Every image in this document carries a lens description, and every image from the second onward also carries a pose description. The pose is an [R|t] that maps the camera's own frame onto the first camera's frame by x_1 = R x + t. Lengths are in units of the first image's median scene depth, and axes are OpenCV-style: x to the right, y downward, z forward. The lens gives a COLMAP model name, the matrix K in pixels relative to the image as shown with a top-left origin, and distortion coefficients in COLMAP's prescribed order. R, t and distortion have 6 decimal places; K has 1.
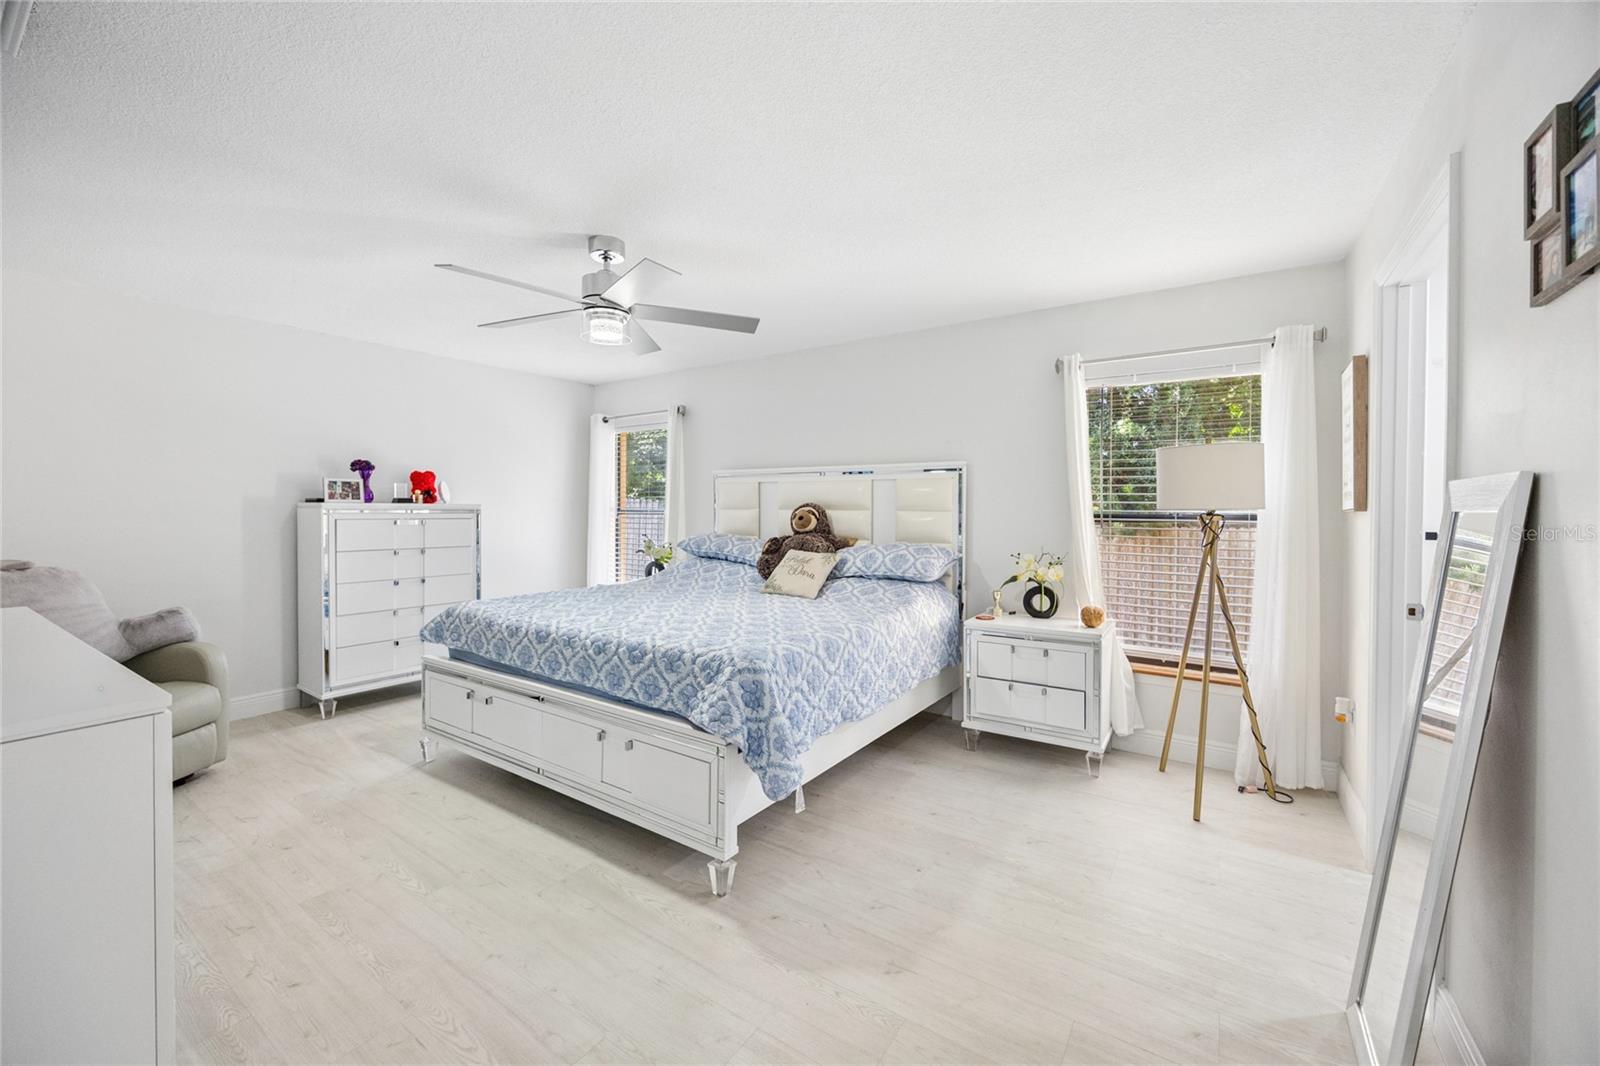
lens RADIAL K [[608.9, 0, 804.0], [0, 608.9, 520.0], [0, 0, 1]] dist [-0.008725, -0.000015]
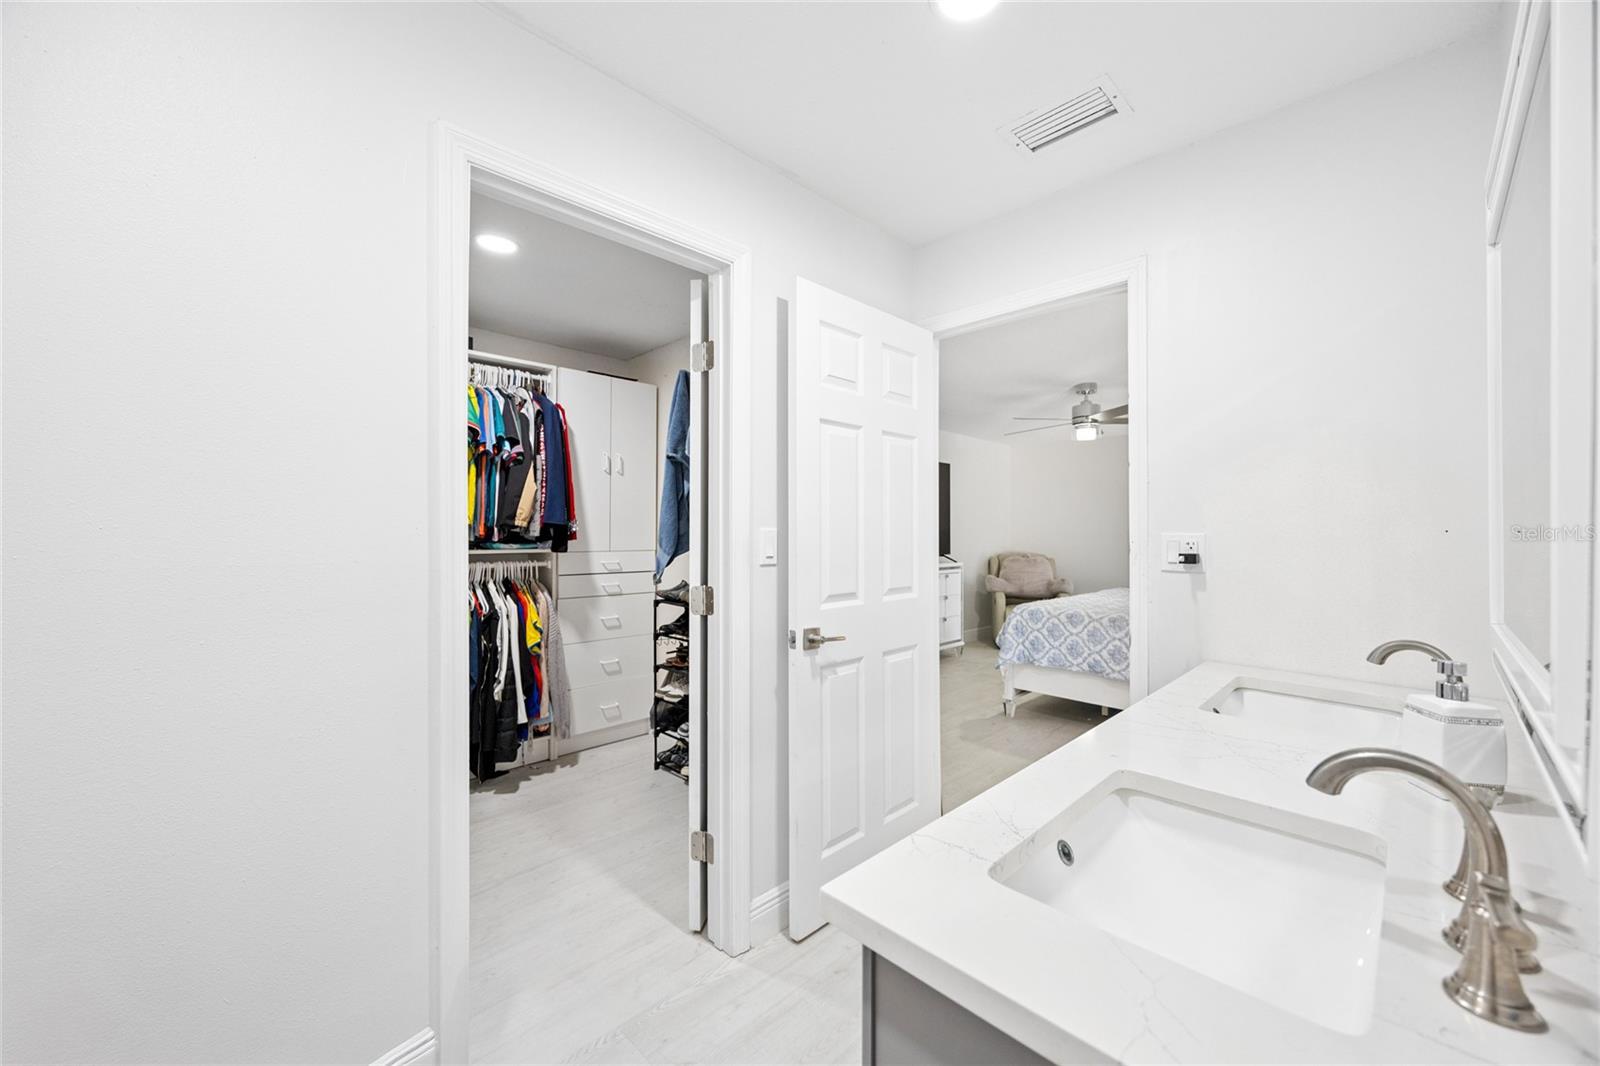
lens RADIAL K [[608.9, 0, 802.1], [0, 608.9, 533.9], [0, 0, 1]] dist [-0.008725, -0.000015]
pose [[-0.213426, -0.008663, -0.976921, 1.890544], [-0.014840, 0.999874, -0.005625, 0.007189], [0.976846, 0.013297, -0.213528, 0.679138]]
